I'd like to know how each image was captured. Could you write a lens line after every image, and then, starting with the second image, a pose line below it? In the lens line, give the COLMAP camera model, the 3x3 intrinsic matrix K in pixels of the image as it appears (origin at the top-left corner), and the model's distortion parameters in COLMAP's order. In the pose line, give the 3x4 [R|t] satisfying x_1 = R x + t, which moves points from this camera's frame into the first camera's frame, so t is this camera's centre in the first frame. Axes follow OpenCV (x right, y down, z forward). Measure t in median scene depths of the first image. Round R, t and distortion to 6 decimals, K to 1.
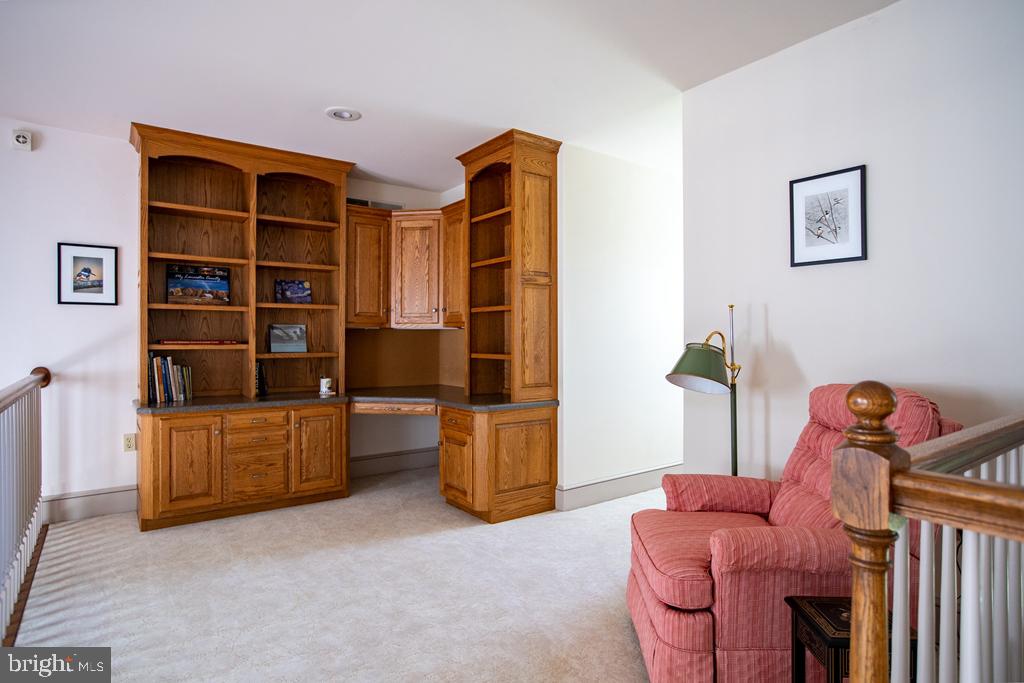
lens RADIAL K [[588.0, 0, 509.0], [0, 588.0, 341.3], [0, 0, 1]] dist [-0.062378, 0.045443]
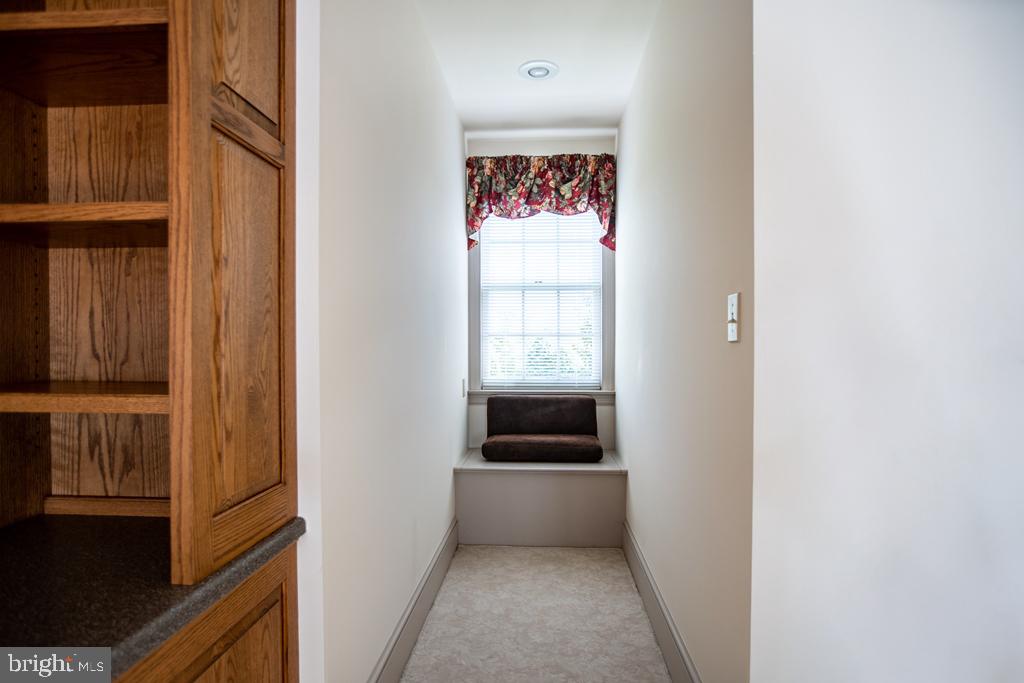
lens RADIAL K [[546.6, 0, 510.2], [0, 546.6, 346.0], [0, 0, 1]] dist [-0.053148, 0.031659]
pose [[0.641436, -0.003588, 0.767168, -0.068406], [-0.001497, 0.999981, 0.005928, -0.000075], [-0.767175, -0.004951, 0.641418, 0.653691]]
